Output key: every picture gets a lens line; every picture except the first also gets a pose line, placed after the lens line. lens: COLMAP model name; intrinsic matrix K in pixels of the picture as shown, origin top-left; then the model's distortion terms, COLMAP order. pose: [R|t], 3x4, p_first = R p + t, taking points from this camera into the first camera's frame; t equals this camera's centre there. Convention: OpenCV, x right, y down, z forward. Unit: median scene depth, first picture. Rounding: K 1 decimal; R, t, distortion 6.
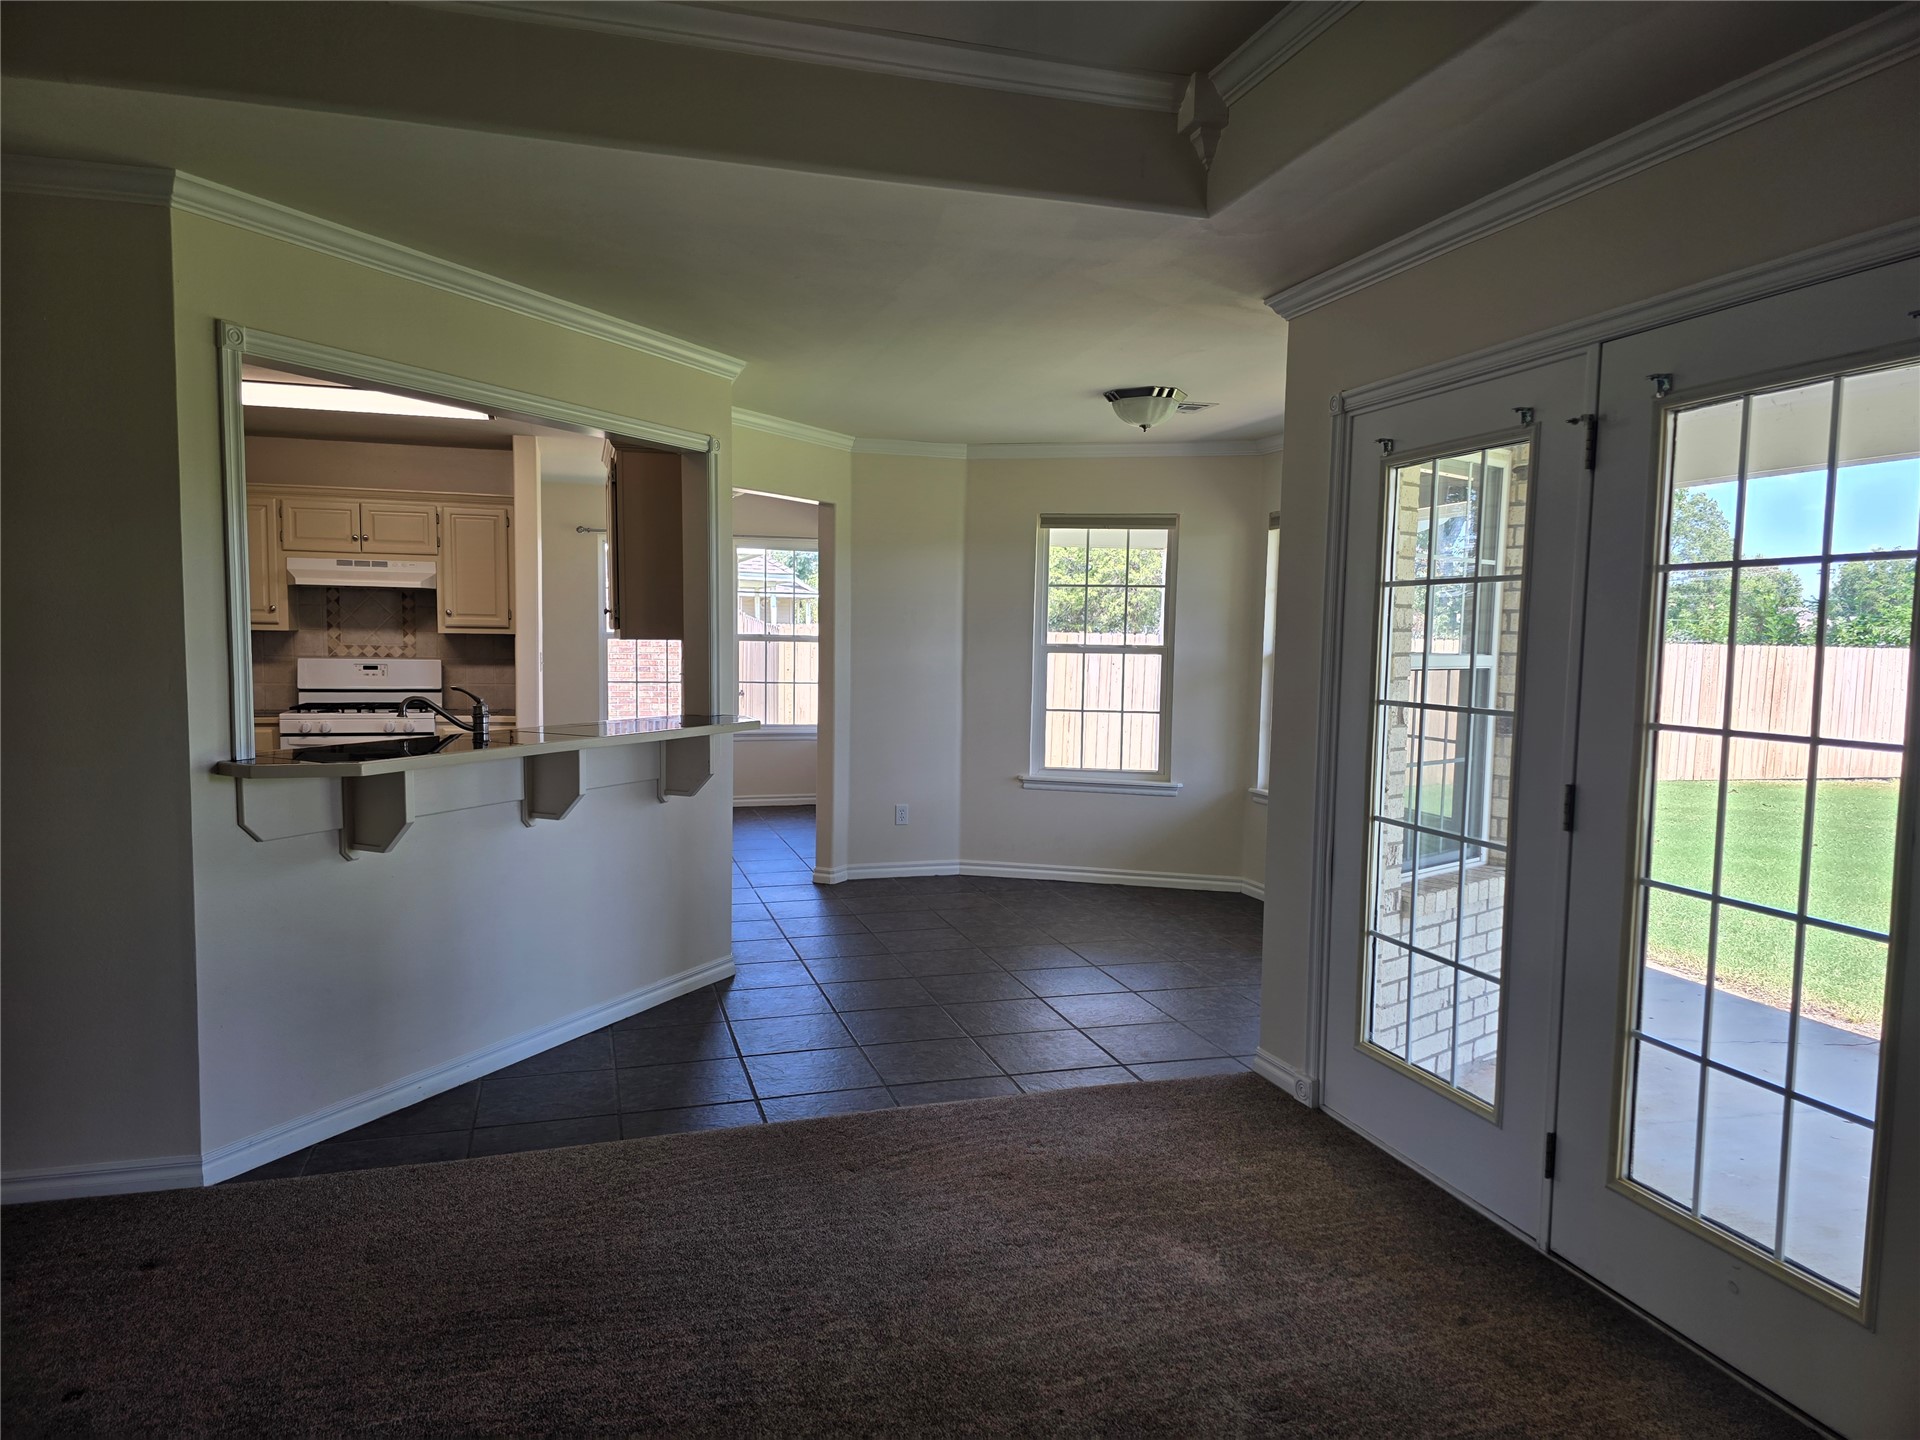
lens RADIAL K [[1290.5, 0, 956.4], [0, 1290.5, 723.2], [0, 0, 1]] dist [0.056569, -0.055208]
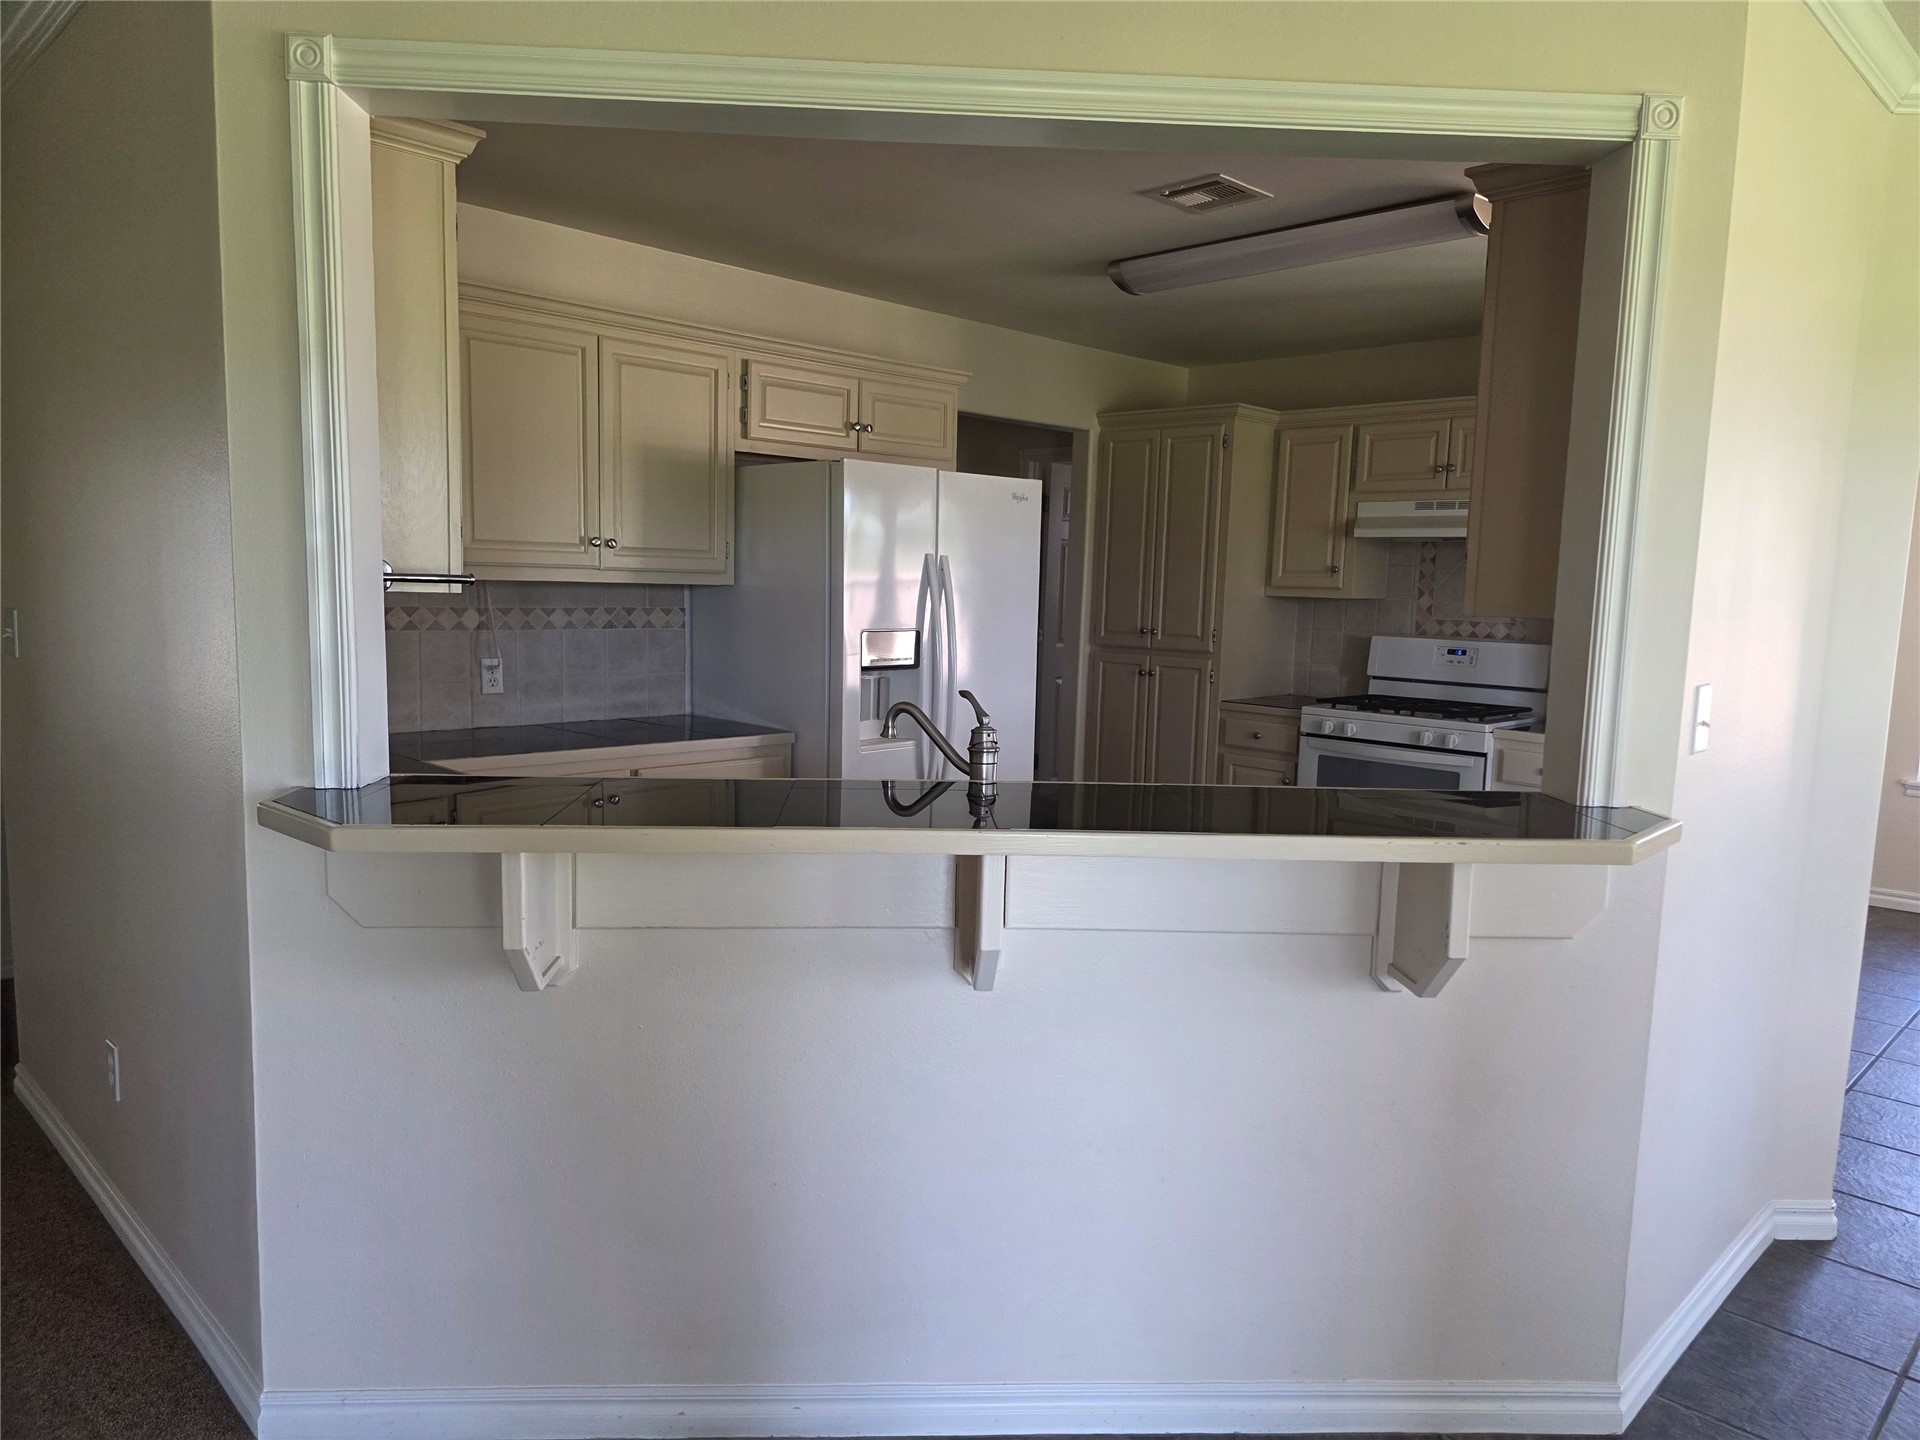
lens RADIAL K [[1290.5, 0, 960.5], [0, 1290.5, 715.7], [0, 0, 1]] dist [0.056569, -0.055208]
pose [[0.472695, 0.093580, -0.876243, 0.051143], [-0.085139, 0.994544, 0.060286, -0.029024], [0.877104, 0.046106, 0.478083, 0.440863]]
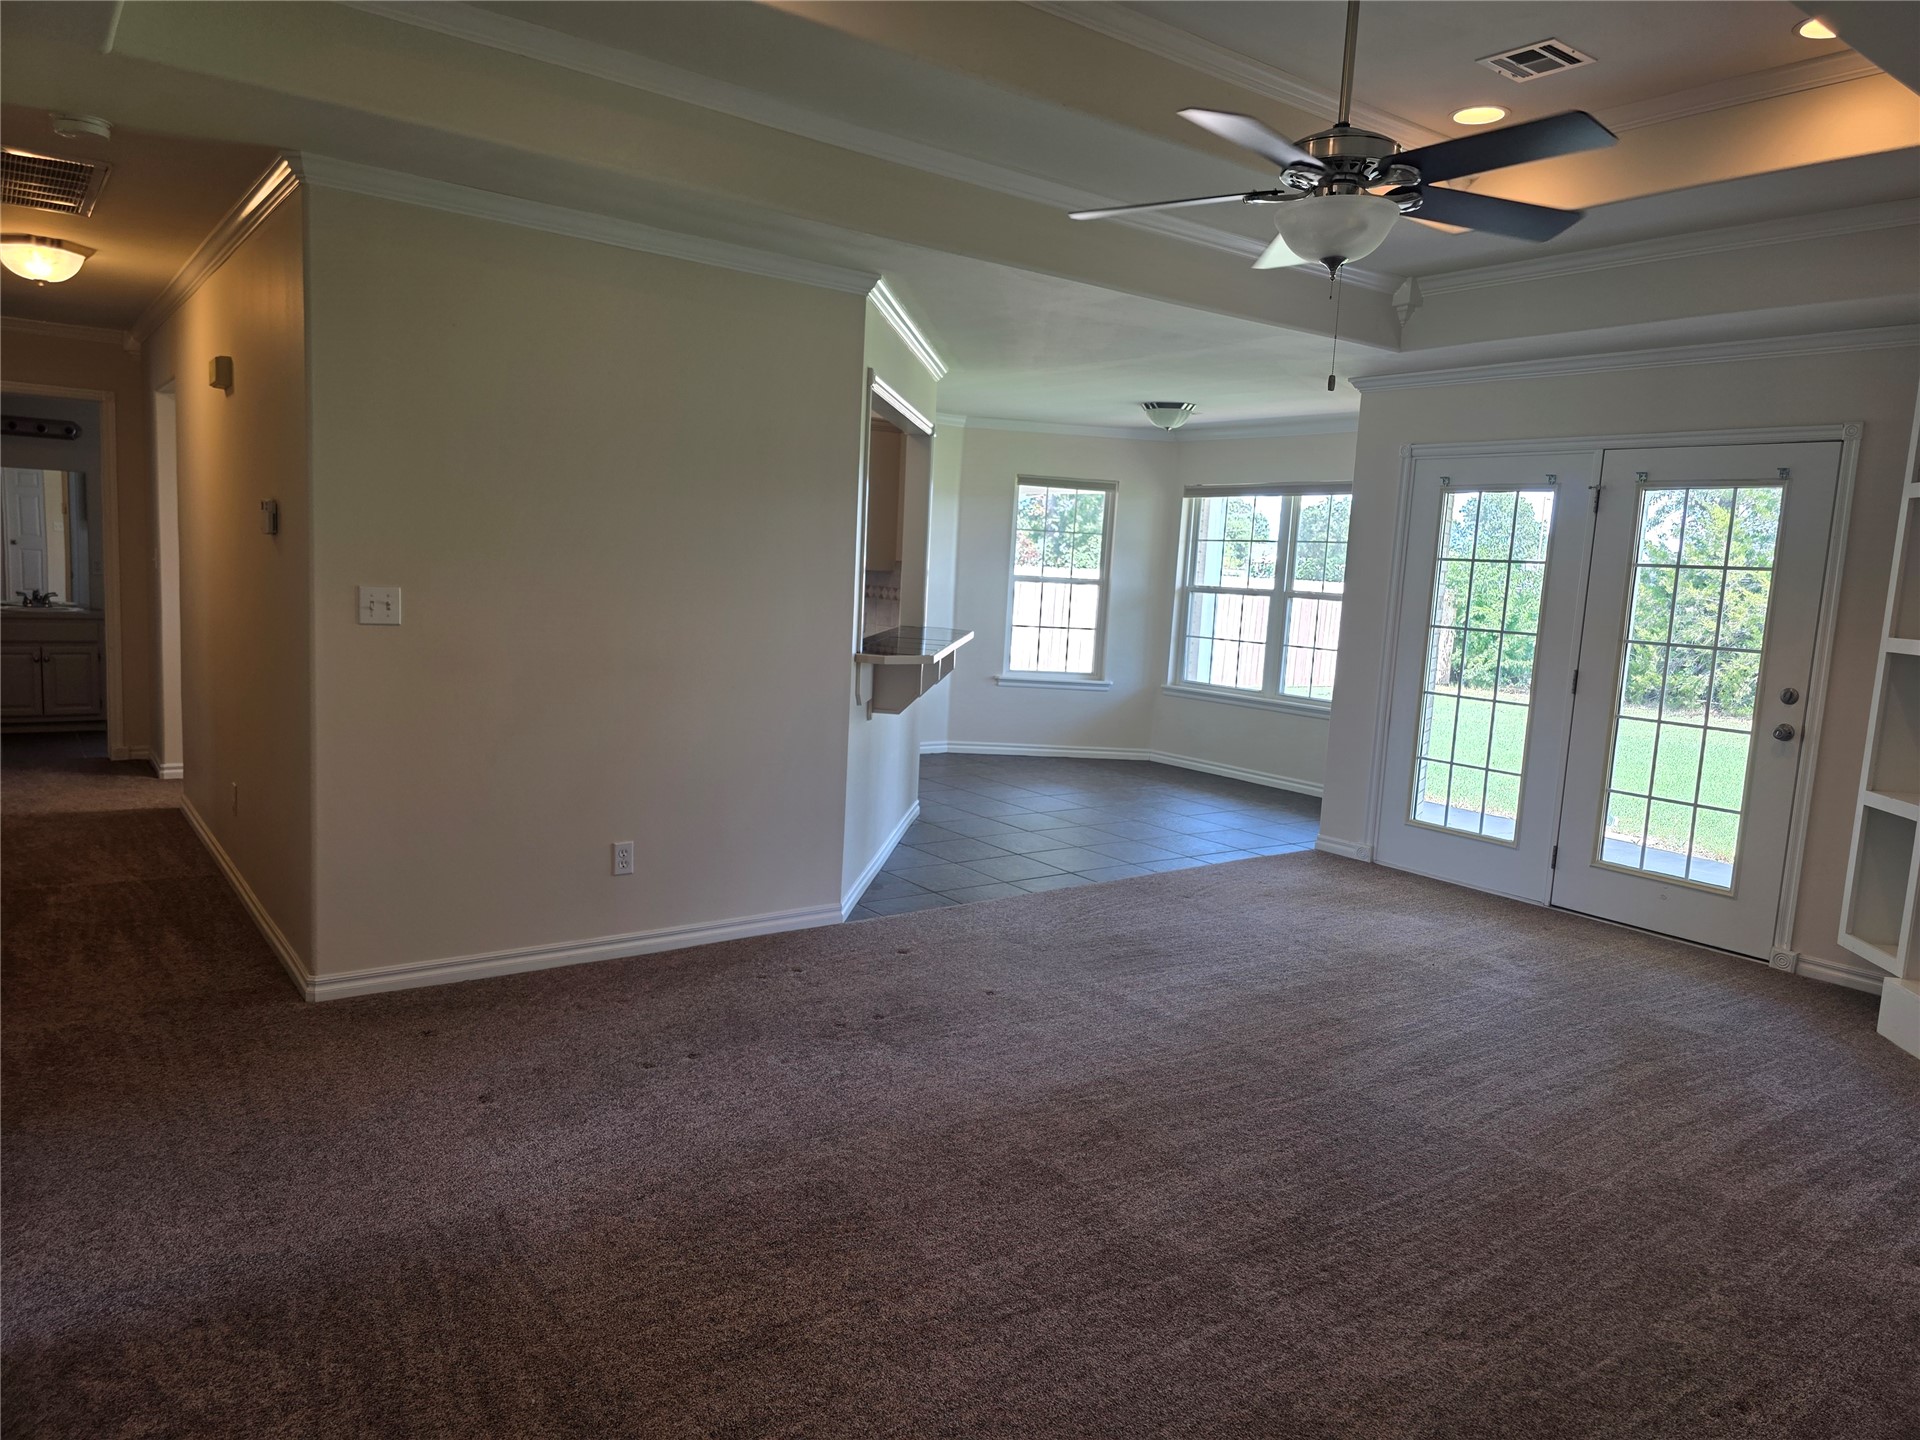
lens RADIAL K [[1290.5, 0, 968.3], [0, 1290.5, 710.9], [0, 0, 1]] dist [0.056569, -0.055208]
pose [[0.942783, -0.005006, 0.333370, -0.420630], [-0.014083, 0.998397, 0.054819, 0.004975], [-0.333110, -0.056378, 0.941201, -0.222663]]
